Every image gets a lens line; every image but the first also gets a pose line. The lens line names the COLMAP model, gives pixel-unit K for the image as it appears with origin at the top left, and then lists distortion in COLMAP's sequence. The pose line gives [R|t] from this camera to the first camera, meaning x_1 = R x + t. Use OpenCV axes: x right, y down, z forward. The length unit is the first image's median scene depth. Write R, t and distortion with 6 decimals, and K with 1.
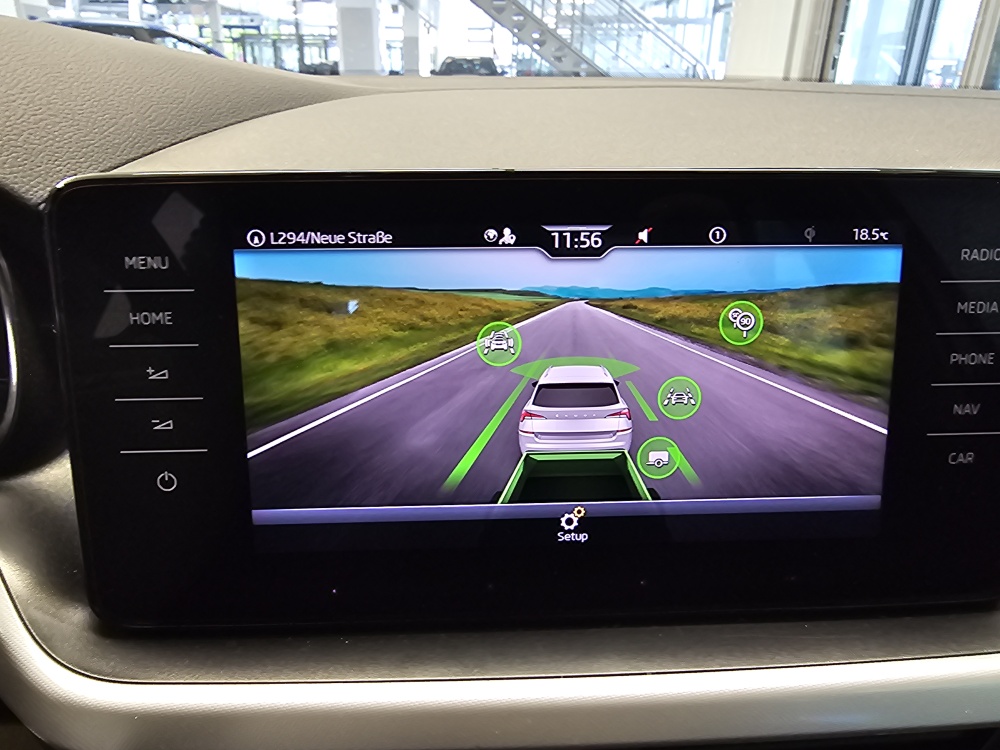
lens RADIAL K [[683.1, 0, 495.6], [0, 683.1, 370.1], [0, 0, 1]] dist [0.000945, -0.003899]
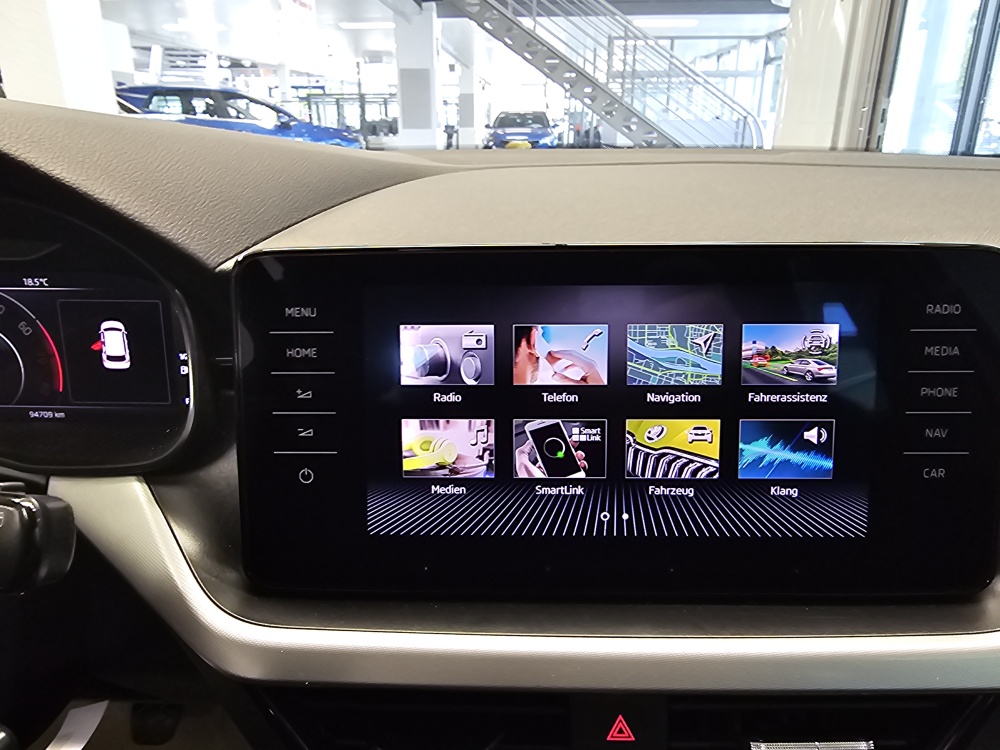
lens RADIAL K [[680.3, 0, 494.2], [0, 680.3, 373.7], [0, 0, 1]] dist [0.001199, -0.002839]
pose [[0.997214, 0.012122, -0.073605, -0.020531], [-0.016594, 0.998033, -0.060451, 0.038327], [0.072727, 0.061504, 0.995454, -0.293587]]
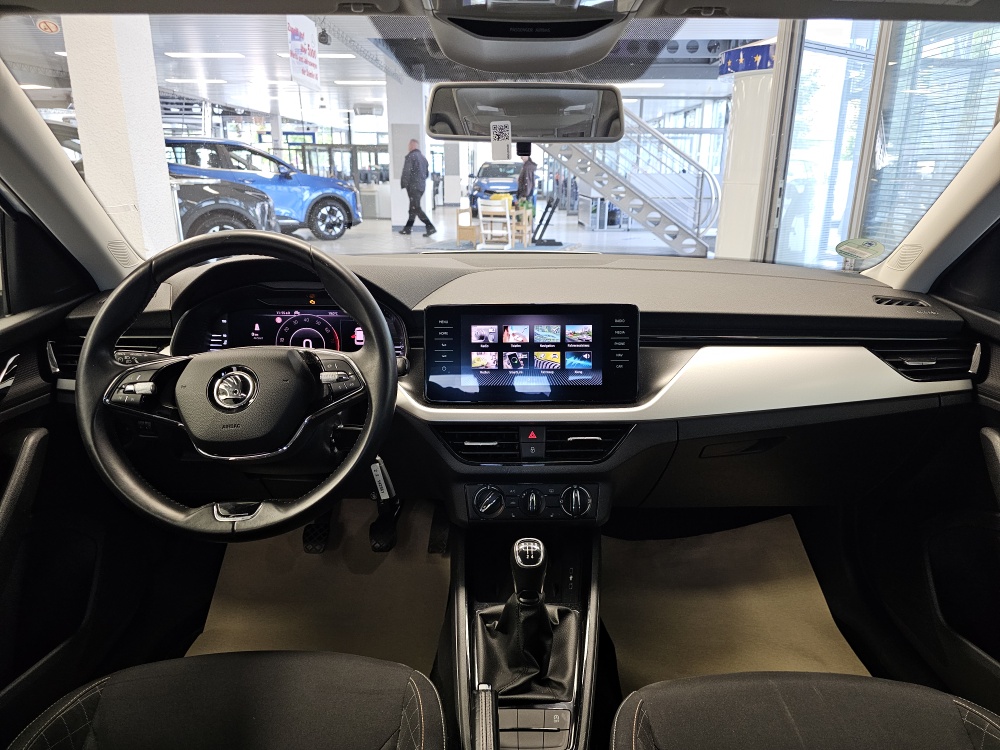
lens RADIAL K [[675.4, 0, 505.6], [0, 675.4, 370.3], [0, 0, 1]] dist [0.062061, -0.071851]
pose [[0.999448, 0.006353, -0.032604, 0.086368], [-0.010312, 0.992387, -0.122729, 0.707406], [0.031576, 0.122997, 0.991905, -3.414383]]
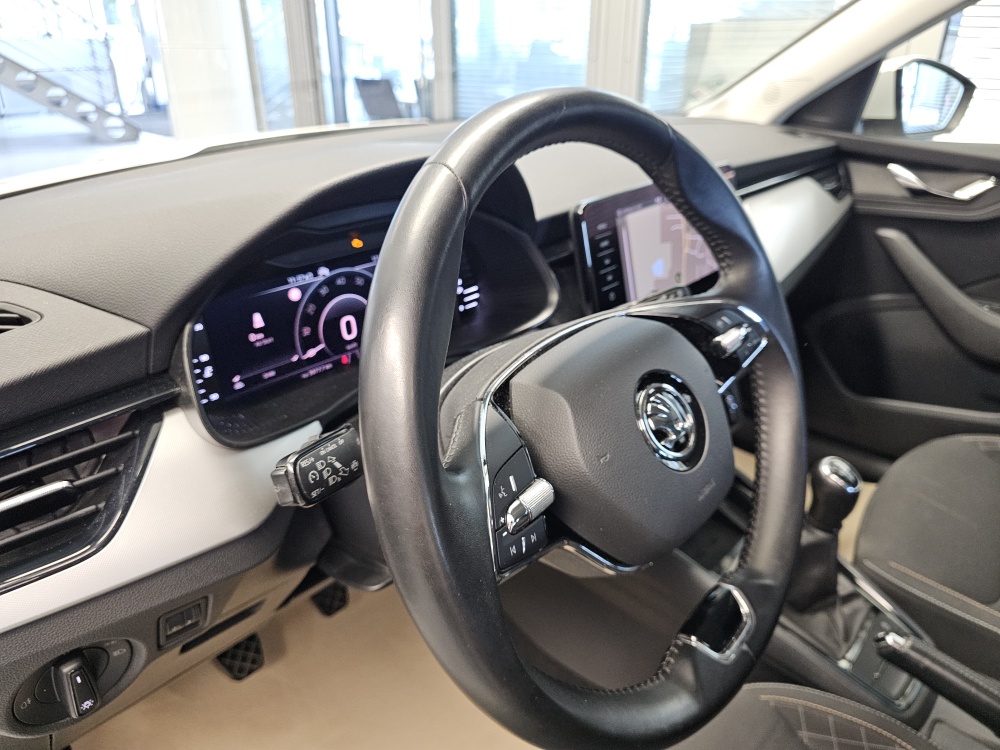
lens RADIAL K [[689.1, 0, 509.6], [0, 689.1, 376.1], [0, 0, 1]] dist [0.046681, -0.075404]
pose [[0.693350, -0.323856, 0.643726, -2.834166], [0.290452, 0.943137, 0.161646, -0.130370], [-0.659472, 0.074894, 0.747989, -0.996508]]
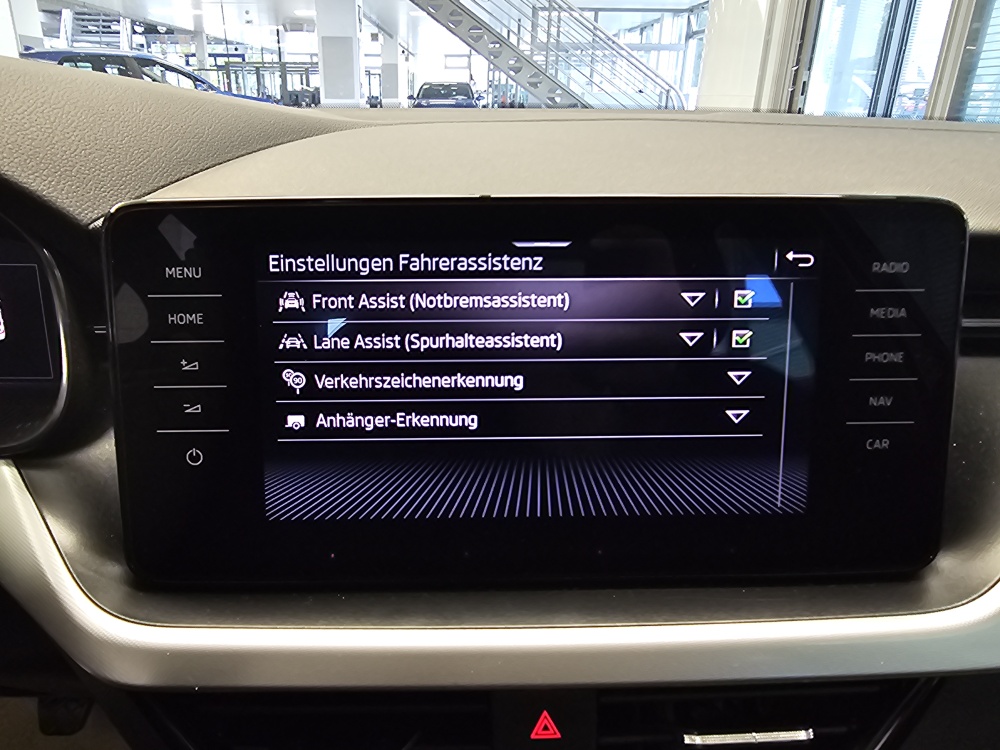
lens RADIAL K [[677.3, 0, 453.3], [0, 677.3, 371.6], [0, 0, 1]] dist [-0.003669, 0.001095]
pose [[0.999661, 0.005628, -0.025411, -0.003214], [-0.006297, 0.999634, -0.026307, 0.042128], [0.025253, 0.026458, 0.999331, -0.161131]]
